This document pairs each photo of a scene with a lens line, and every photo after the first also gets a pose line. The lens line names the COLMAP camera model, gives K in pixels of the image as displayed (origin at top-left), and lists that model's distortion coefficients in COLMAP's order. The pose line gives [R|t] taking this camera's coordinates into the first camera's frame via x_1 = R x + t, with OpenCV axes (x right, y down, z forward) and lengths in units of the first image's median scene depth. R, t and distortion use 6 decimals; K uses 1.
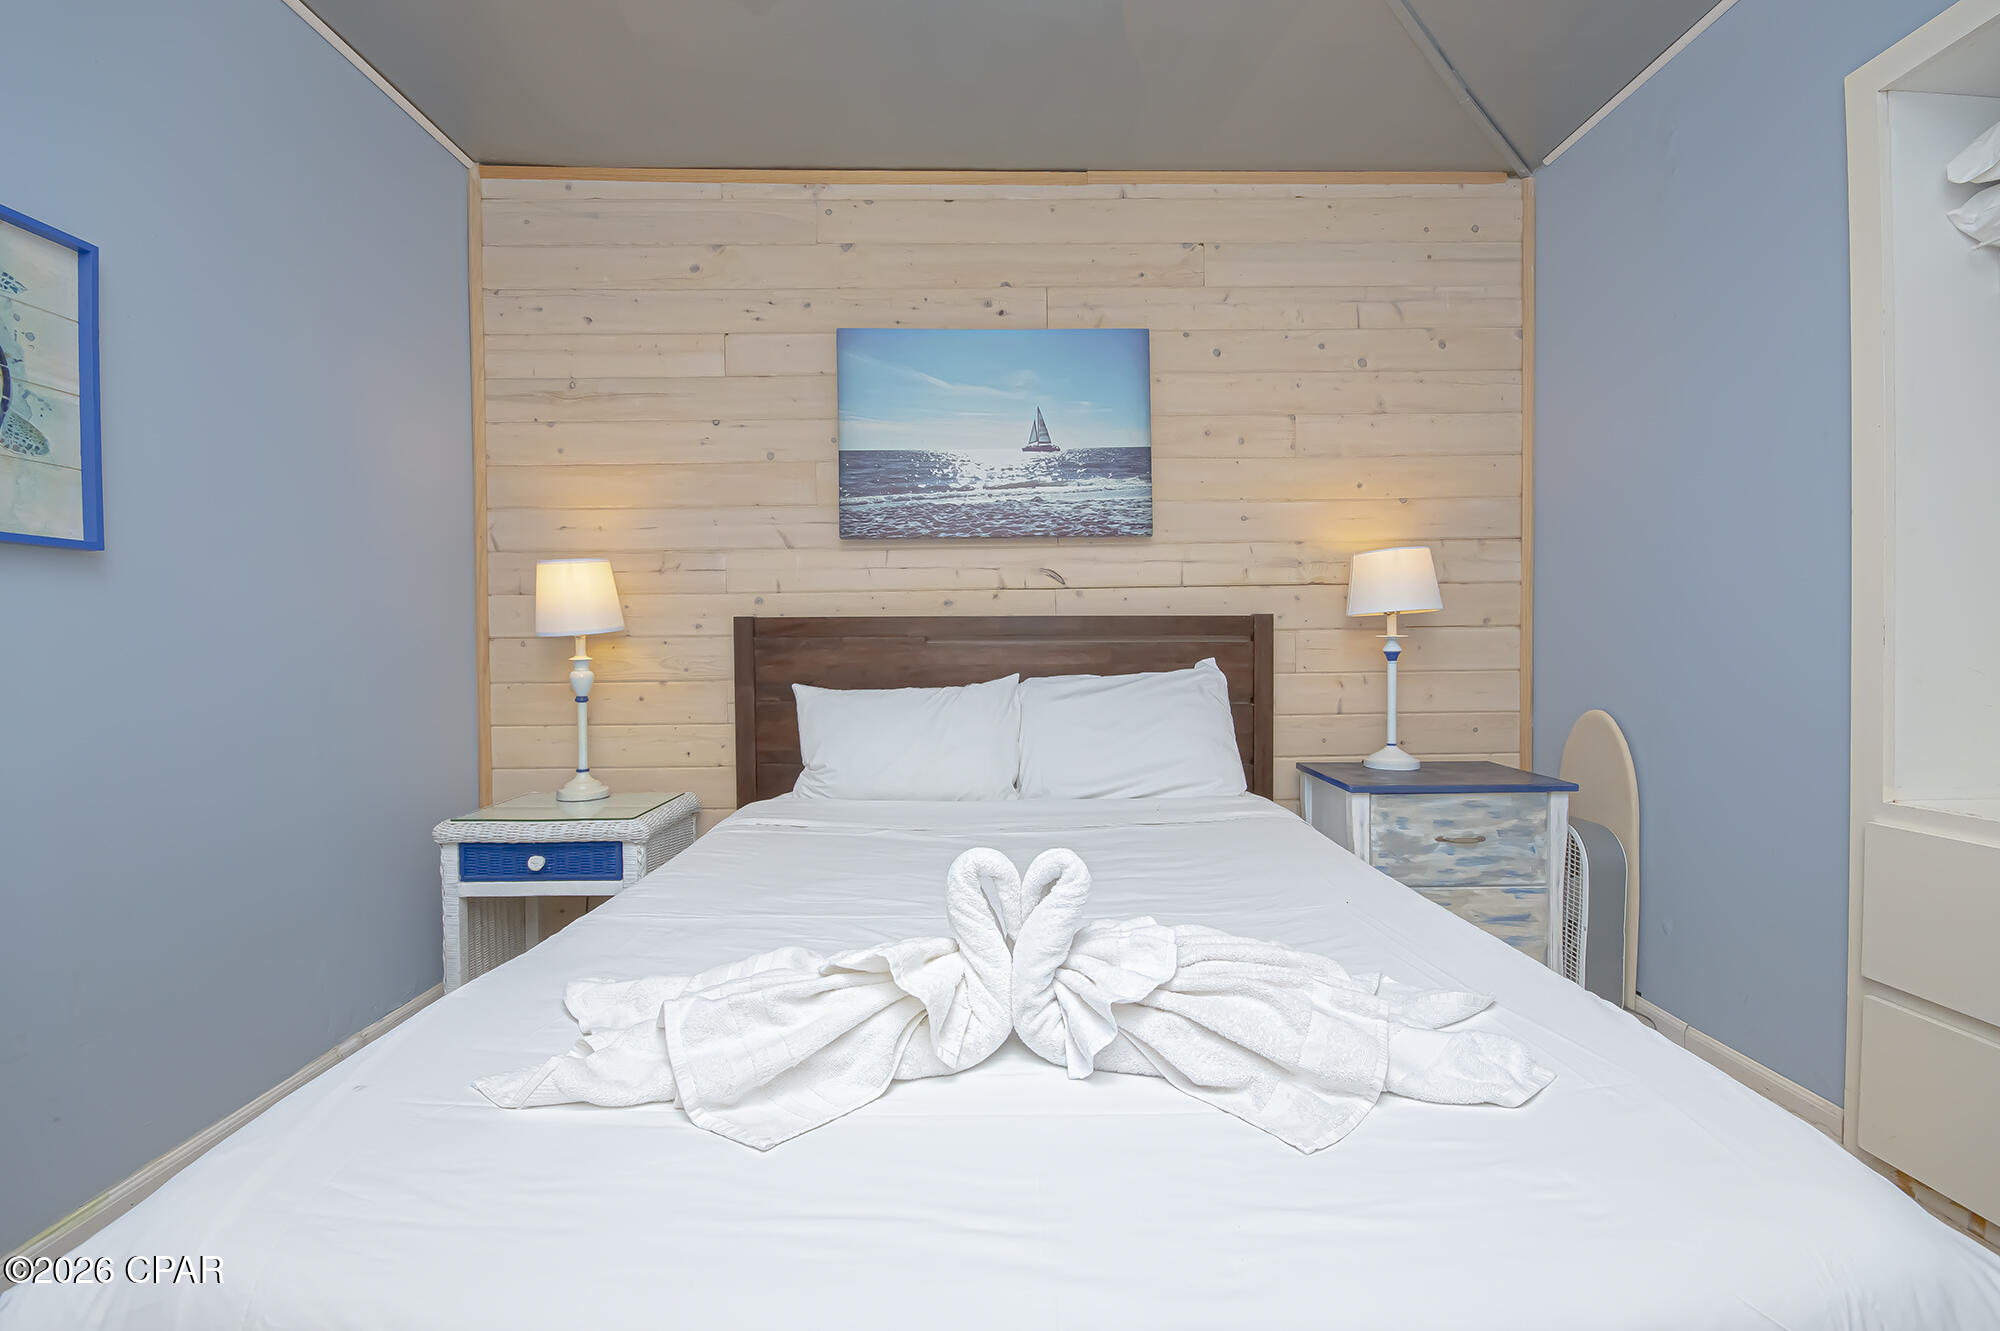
lens RADIAL K [[890.2, 0, 1064.0], [0, 890.2, 656.5], [0, 0, 1]] dist [0.002646, -0.008270]
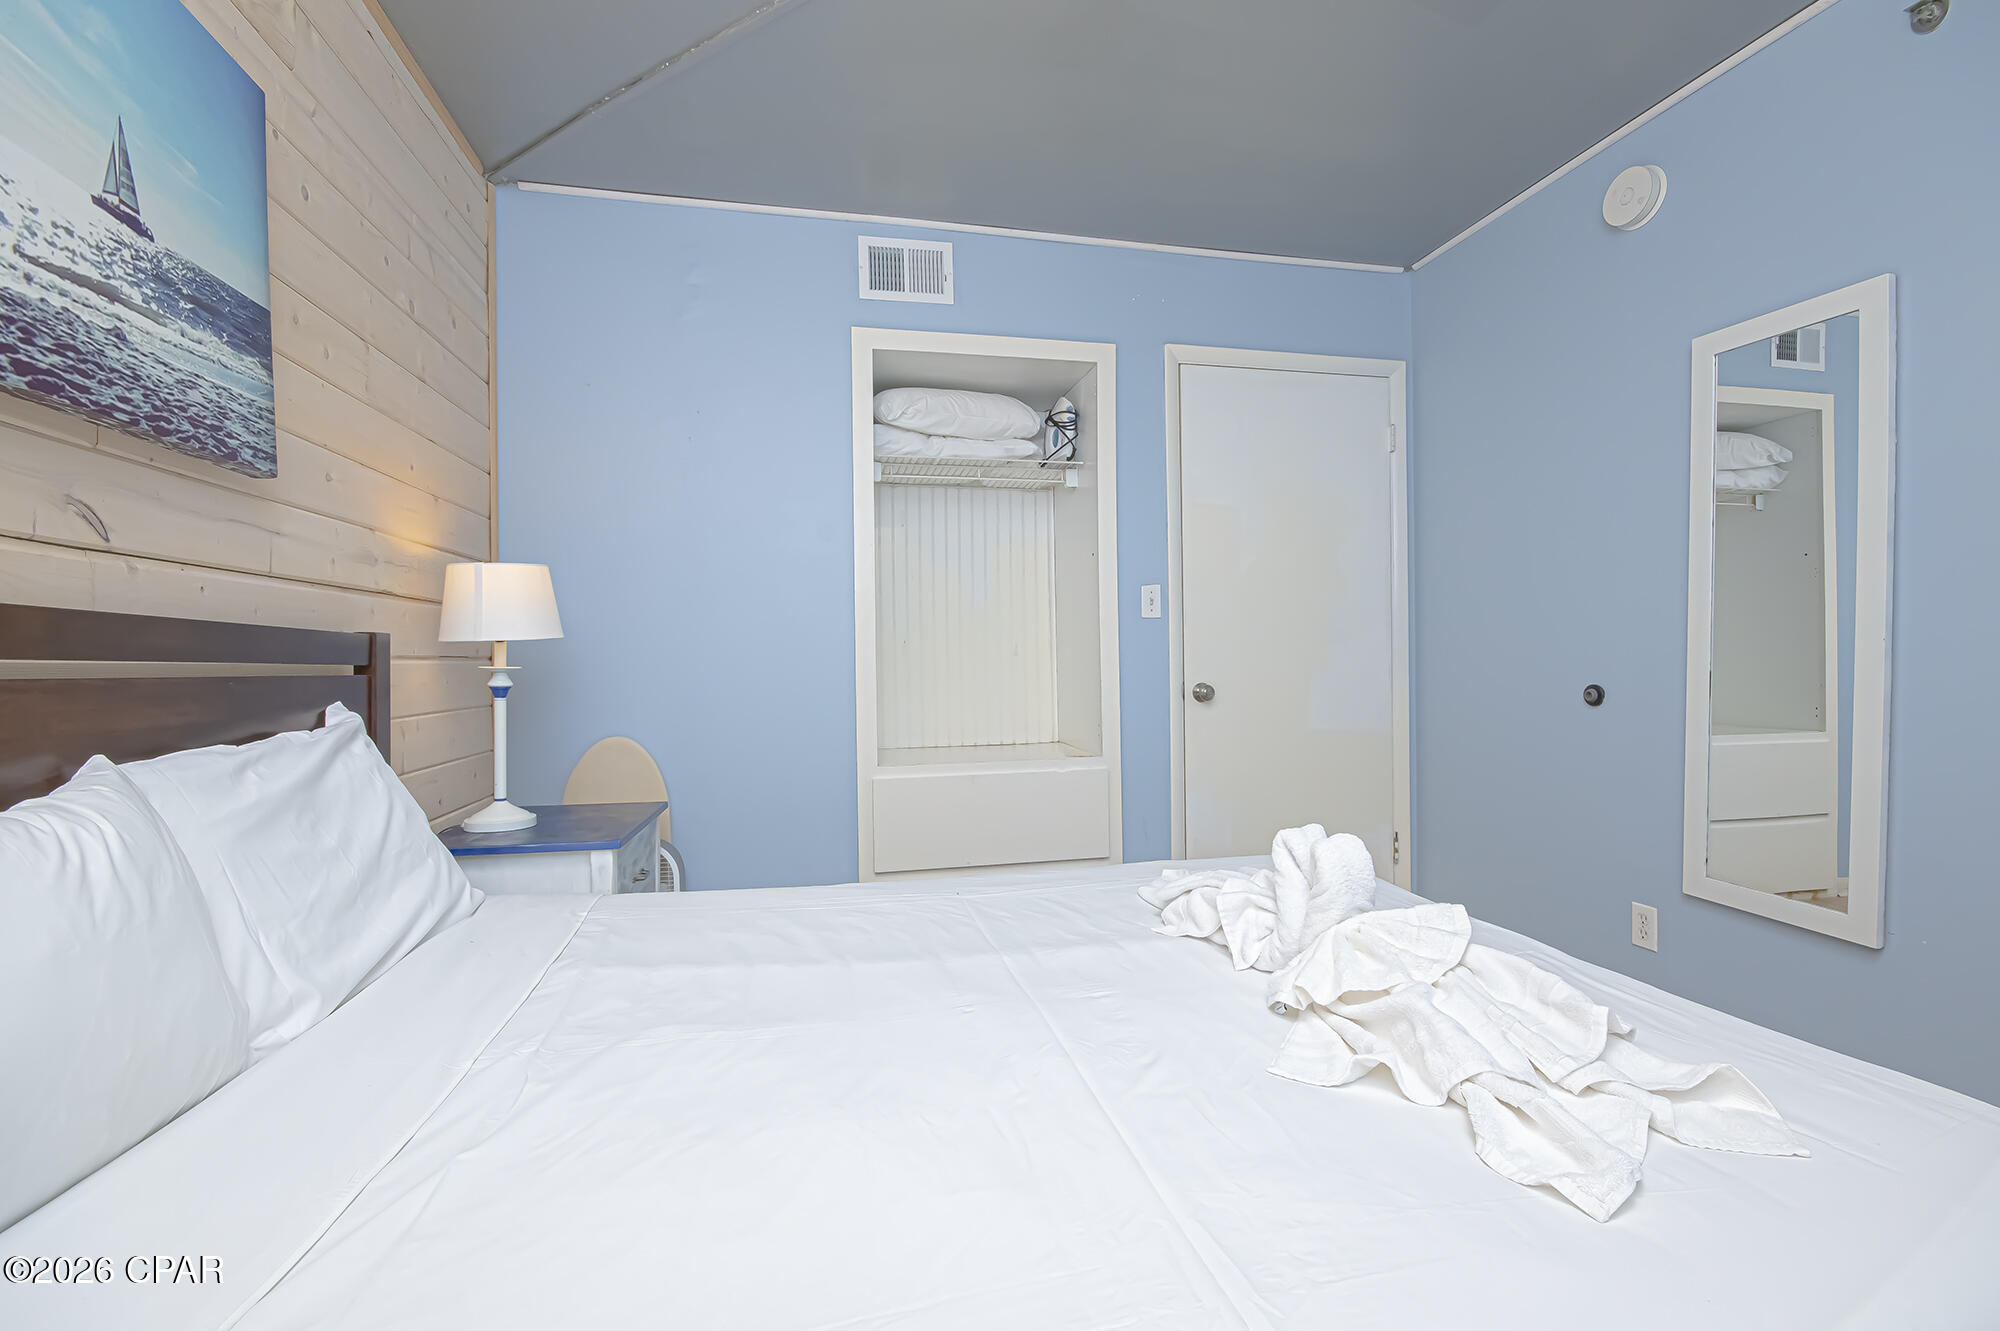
lens RADIAL K [[890.2, 0, 1008.7], [0, 890.2, 663.5], [0, 0, 1]] dist [0.002646, -0.008270]
pose [[-0.185600, 0.011950, 0.982553, -0.509918], [0.031702, 0.999478, -0.006168, -0.006709], [-0.982114, 0.030004, -0.185882, 0.673305]]
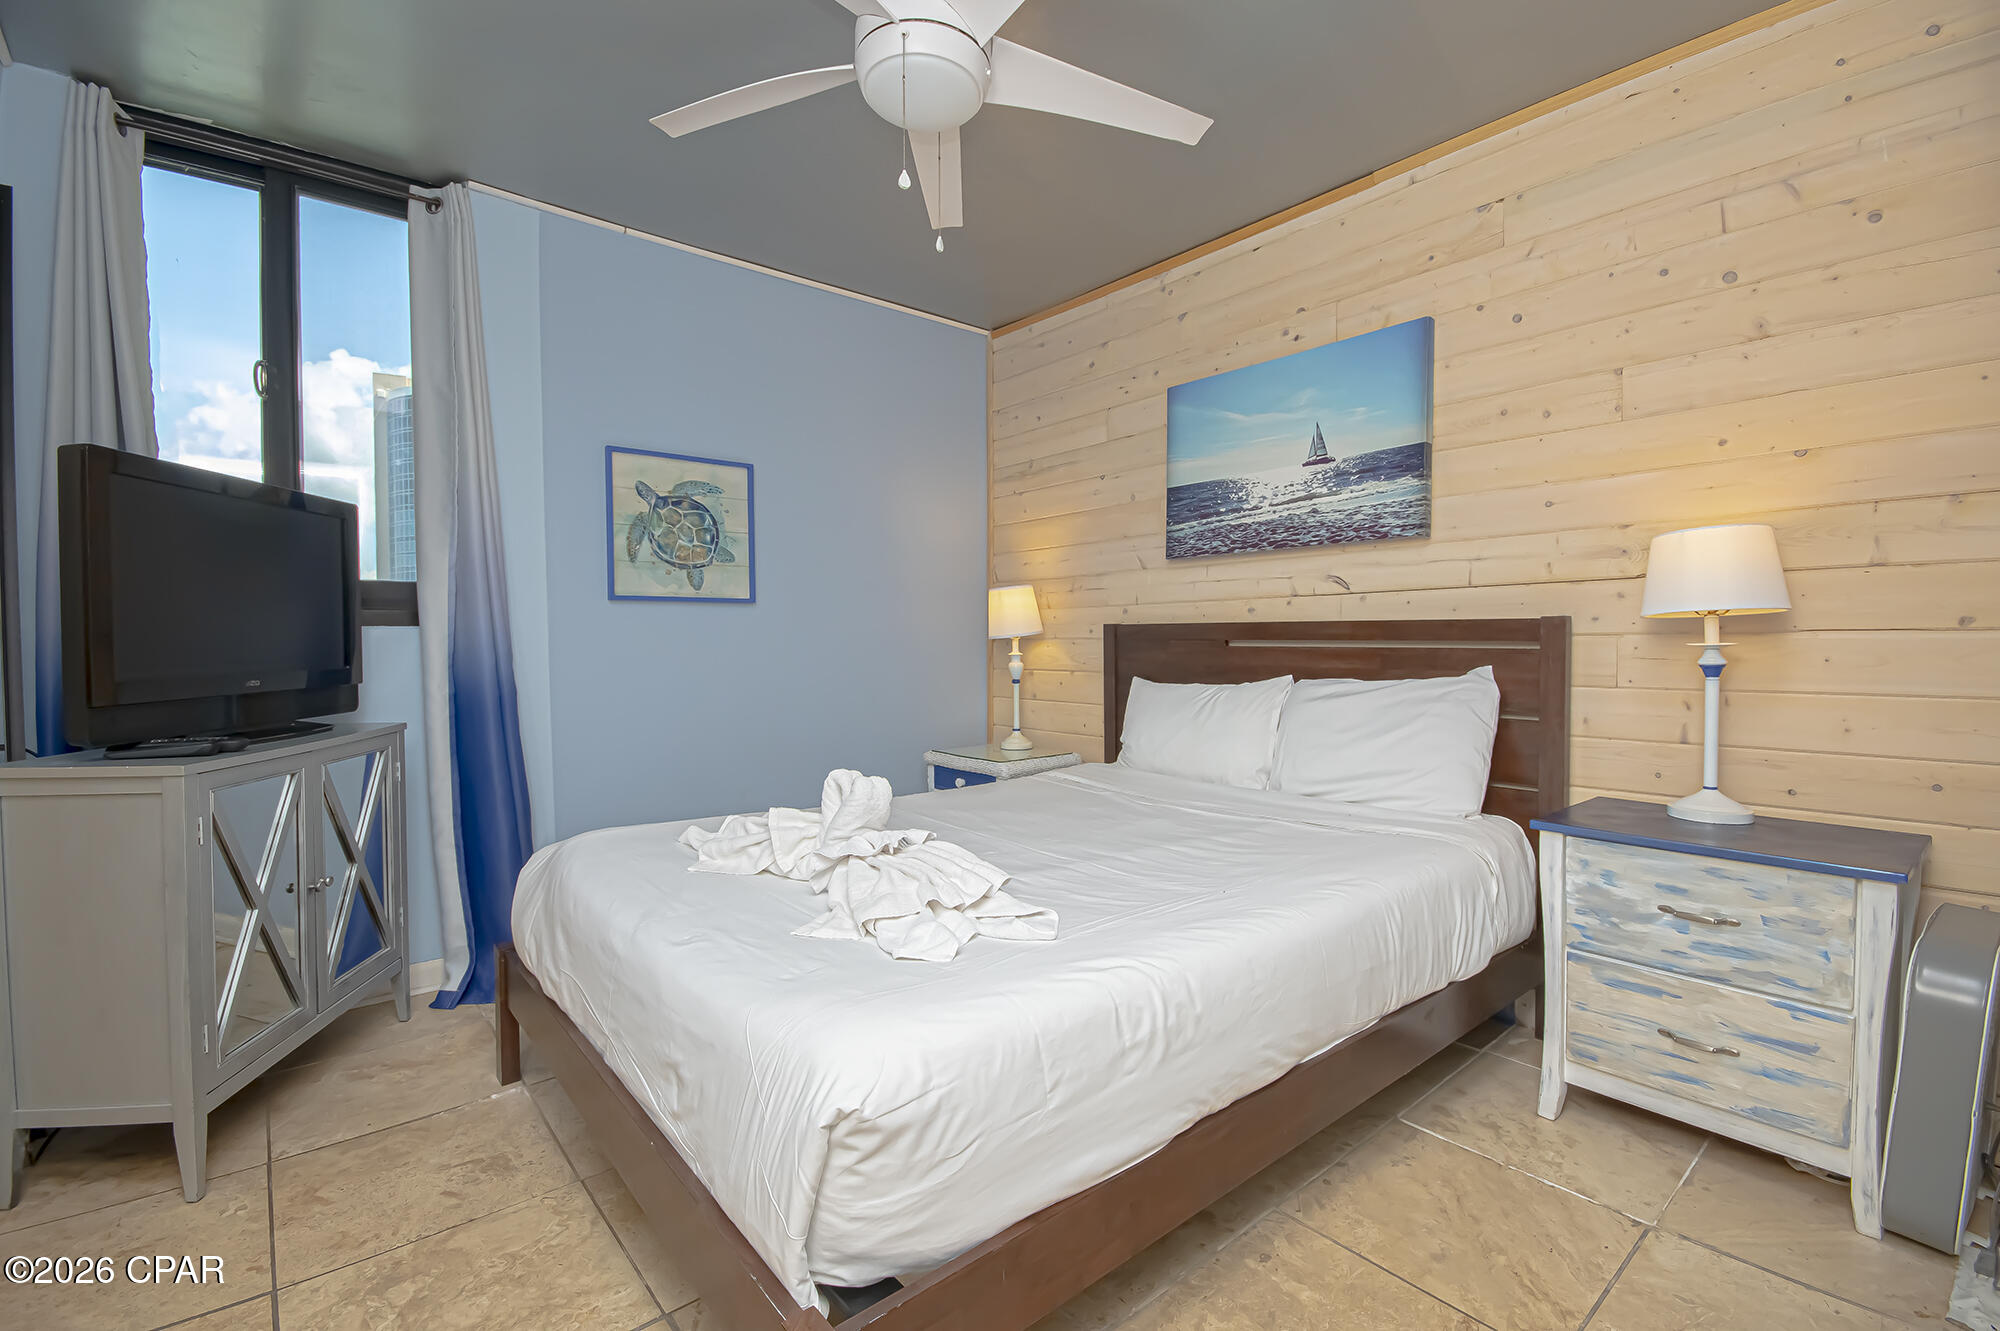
lens RADIAL K [[890.2, 0, 1002.2], [0, 890.2, 659.5], [0, 0, 1]] dist [0.002646, -0.008270]
pose [[0.619229, 0.023948, -0.784845, 0.571142], [-0.012363, 0.999708, 0.020749, -0.017771], [0.785113, -0.003145, 0.619344, 0.059674]]
